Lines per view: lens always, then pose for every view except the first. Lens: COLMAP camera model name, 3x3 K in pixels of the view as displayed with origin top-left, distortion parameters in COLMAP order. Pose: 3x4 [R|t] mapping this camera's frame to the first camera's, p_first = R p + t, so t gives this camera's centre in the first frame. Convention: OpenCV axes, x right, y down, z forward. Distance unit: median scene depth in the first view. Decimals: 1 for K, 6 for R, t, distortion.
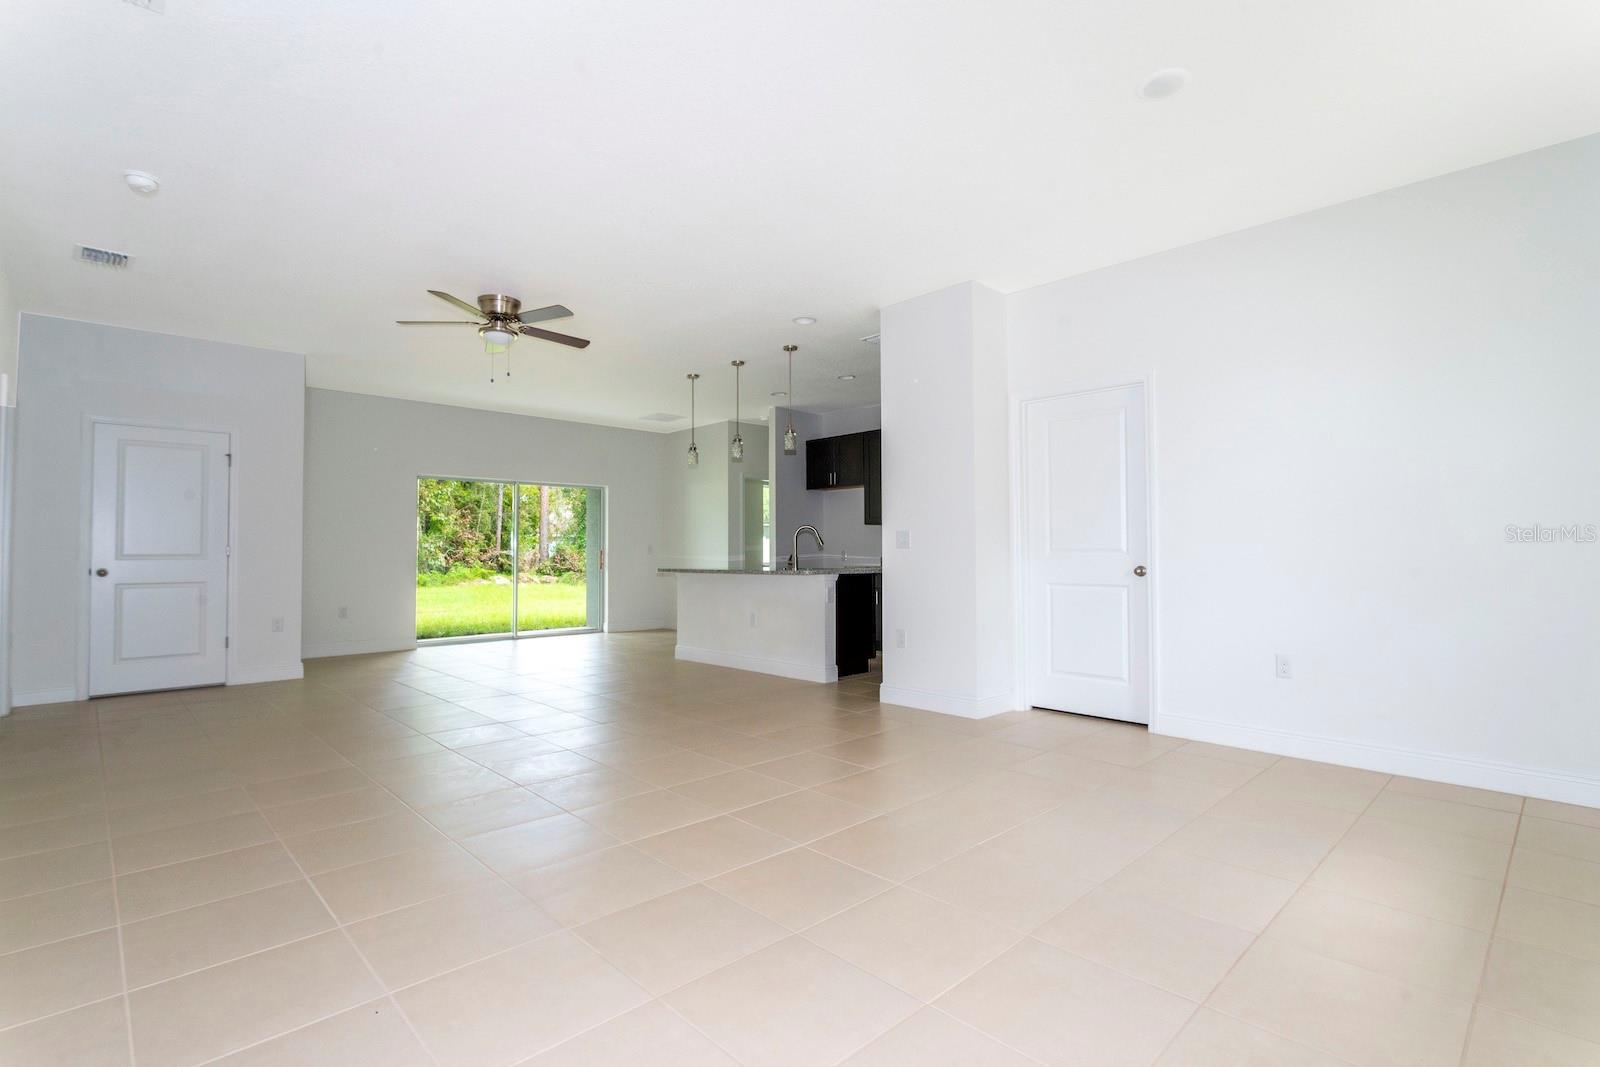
lens RADIAL K [[761.3, 0, 805.0], [0, 761.3, 532.2], [0, 0, 1]] dist [0.004636, -0.000984]
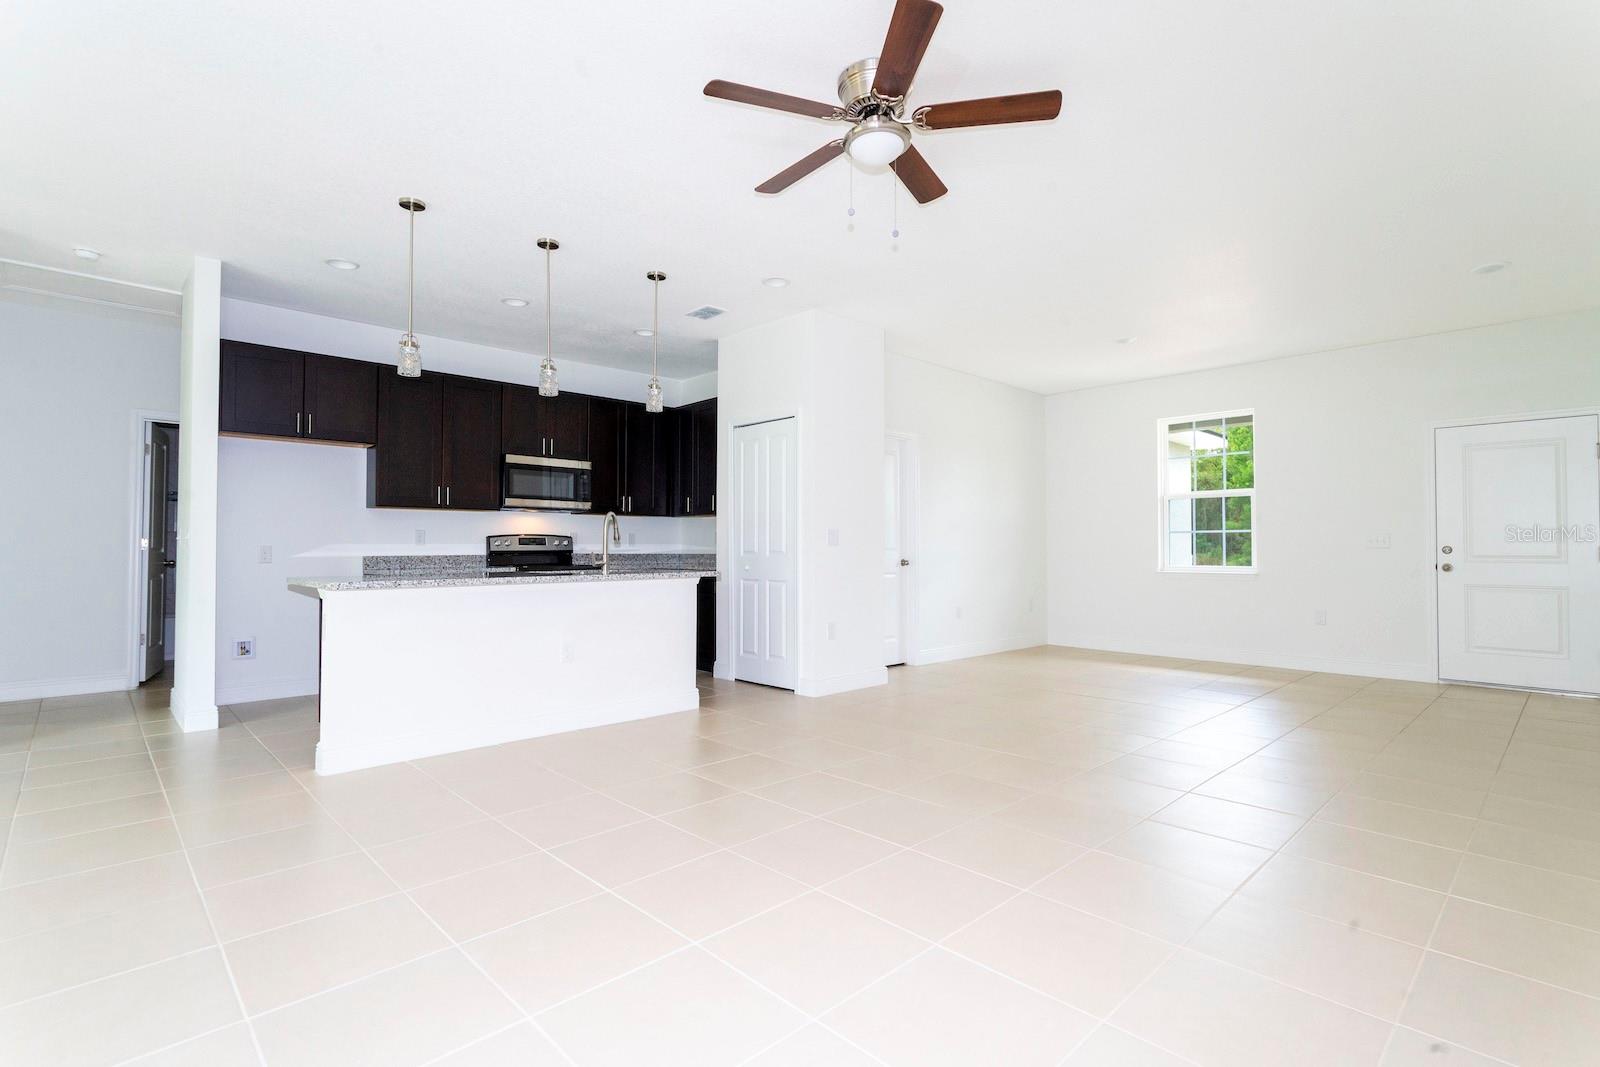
lens RADIAL K [[761.3, 0, 802.7], [0, 761.3, 533.5], [0, 0, 1]] dist [0.004636, -0.000984]
pose [[0.002972, 0.024806, 0.999688, -0.529712], [-0.027376, 0.999320, -0.024715, 0.017551], [-0.999621, -0.027294, 0.003649, 0.592939]]
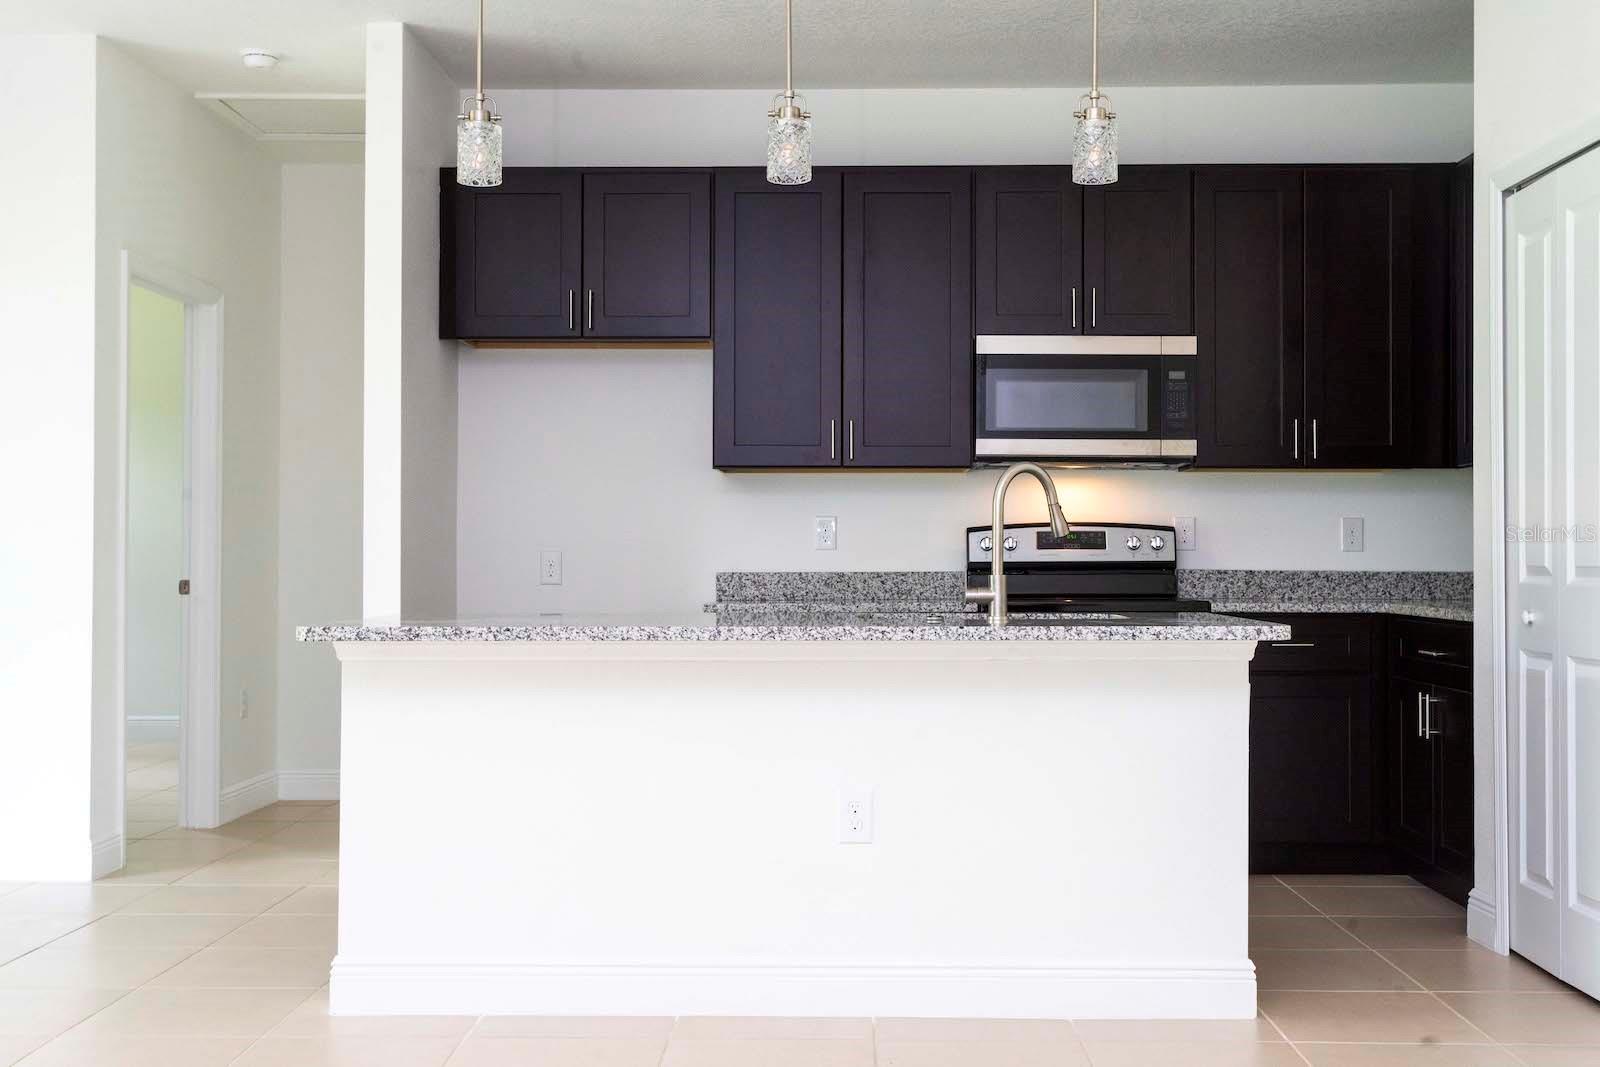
lens RADIAL K [[1758.4, 0, 801.2], [0, 1758.4, 533.1], [0, 0, 1]] dist [0.011304, 0.000000]
pose [[0.709800, 0.014332, 0.704257, -0.375573], [-0.023386, 0.999721, 0.003225, 0.011962], [-0.704015, -0.018759, 0.709937, 0.441498]]
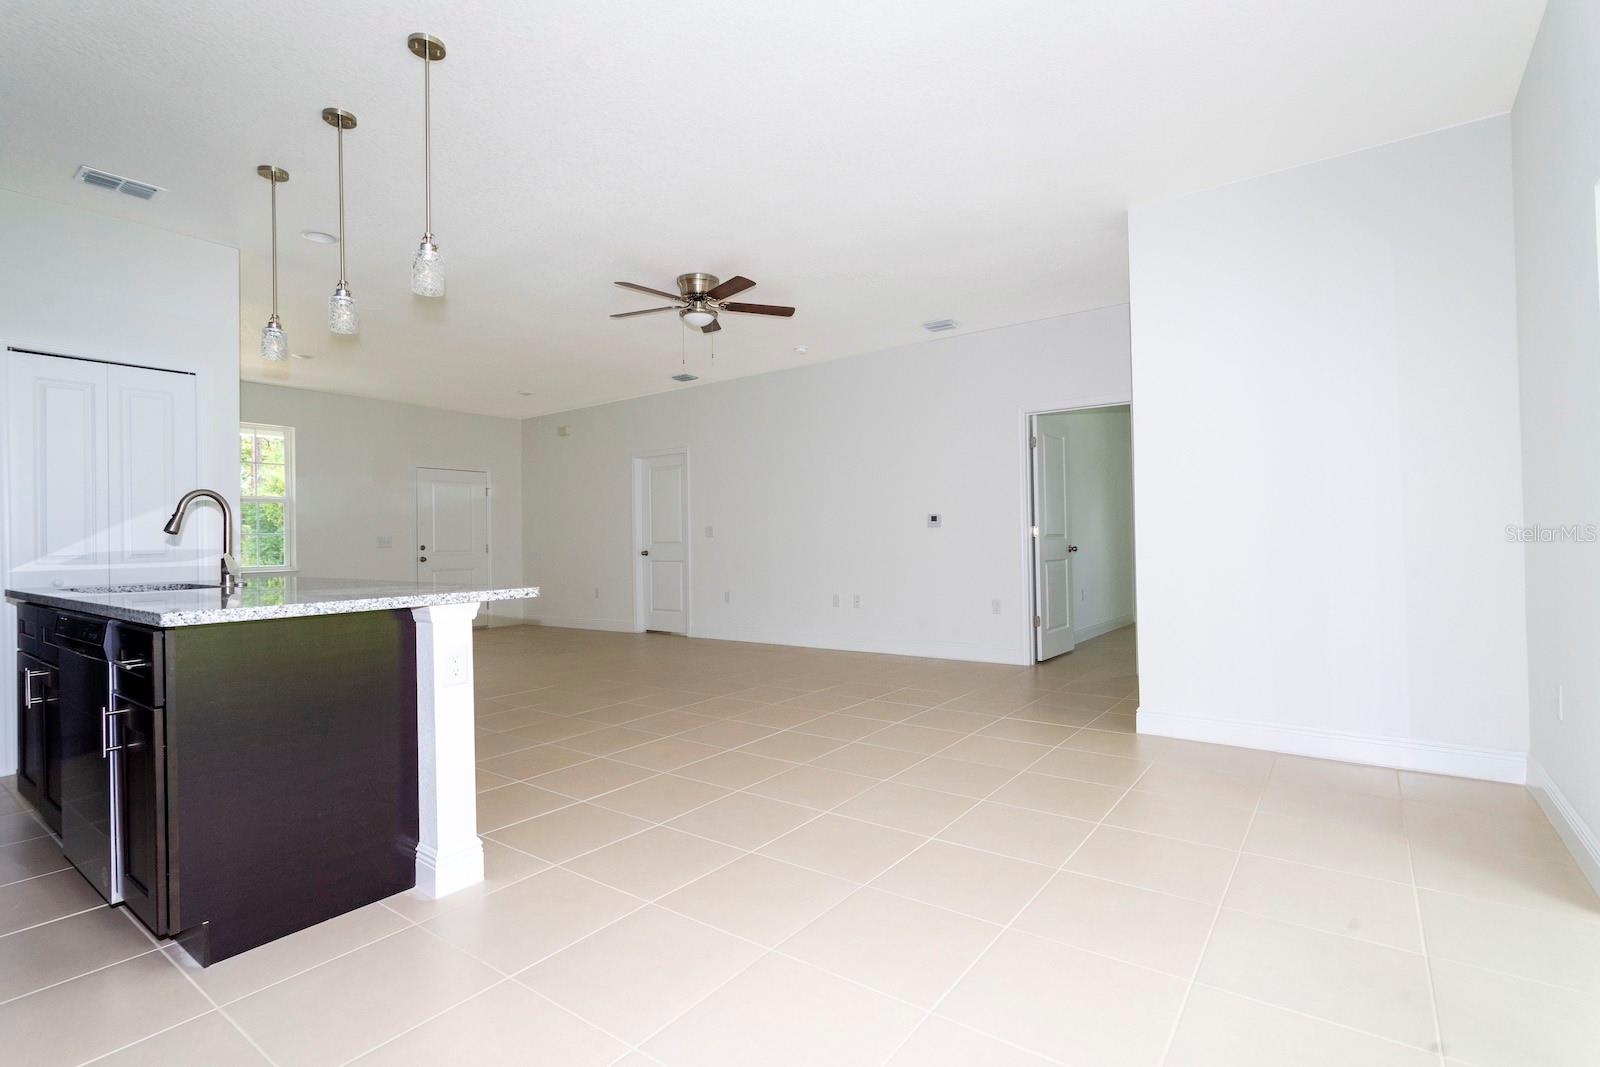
lens RADIAL K [[761.3, 0, 814.3], [0, 761.3, 530.8], [0, 0, 1]] dist [0.004636, -0.000984]
pose [[-0.984217, 0.020595, -0.175765, -0.217138], [0.028070, 0.998799, -0.040148, 0.031659], [0.174727, -0.044448, -0.983613, 1.099076]]
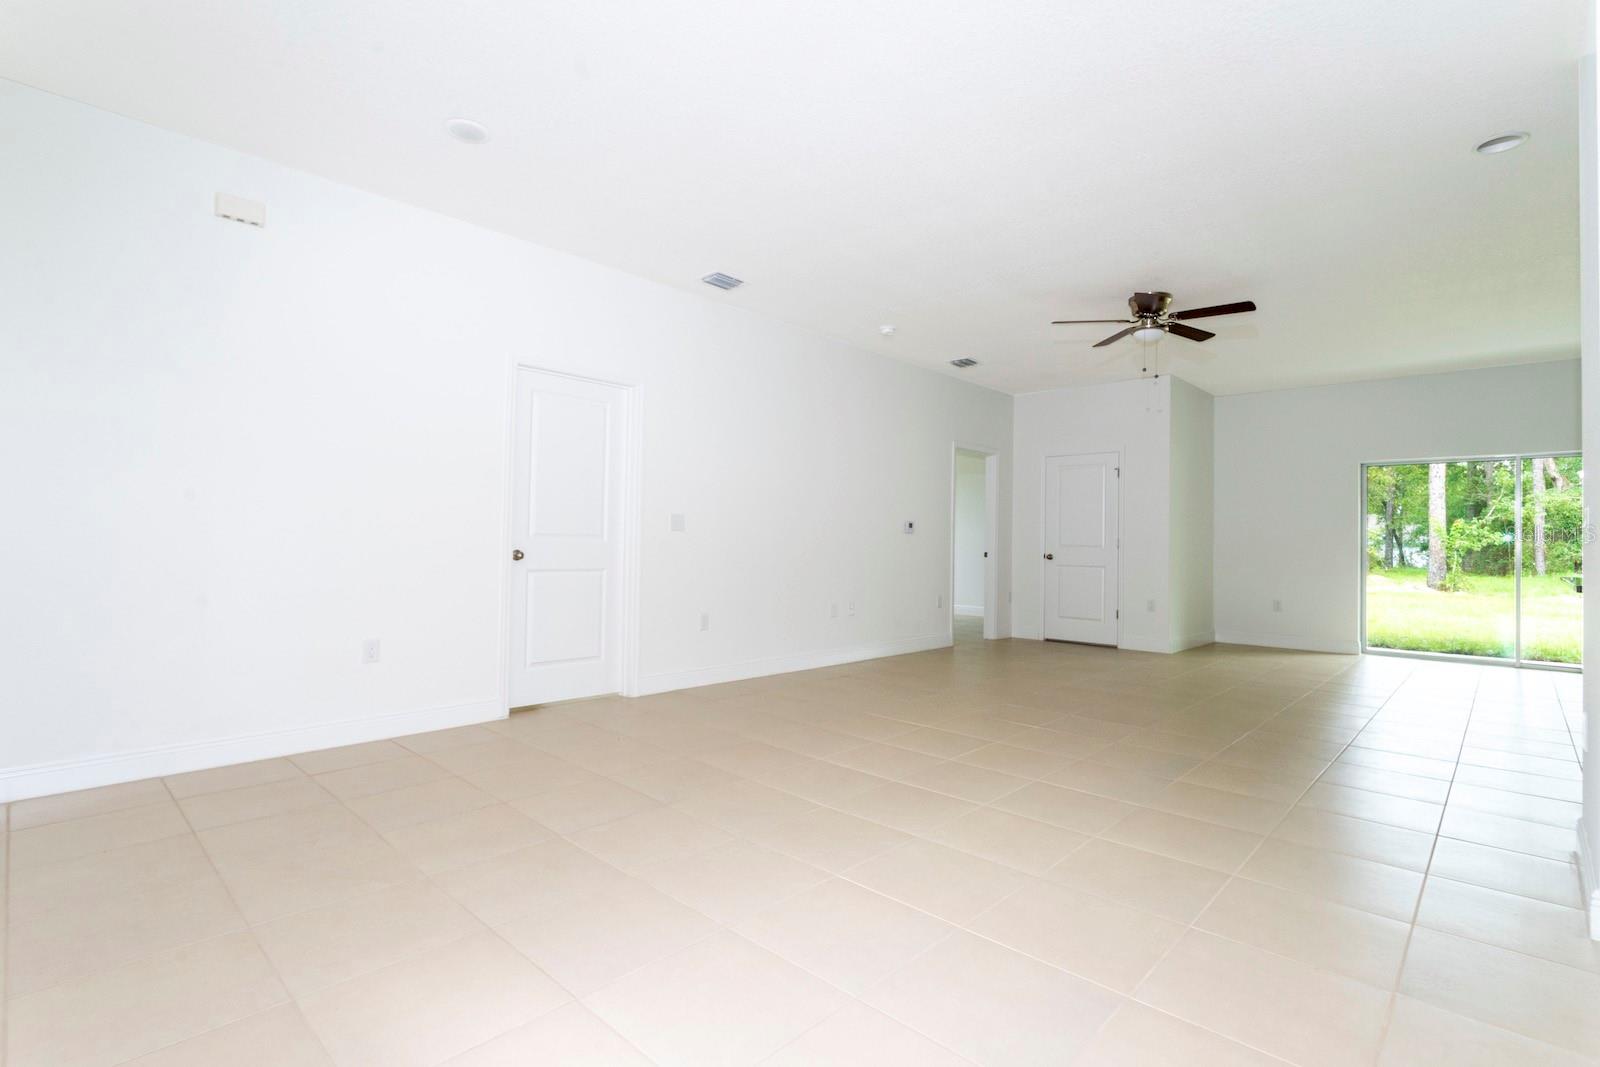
lens RADIAL K [[761.3, 0, 816.0], [0, 761.3, 533.8], [0, 0, 1]] dist [0.004636, -0.000984]
pose [[0.061269, -0.005373, -0.998107, 0.344330], [0.010441, 0.999934, -0.004742, 0.005991], [0.998067, -0.010131, 0.061321, 0.287111]]
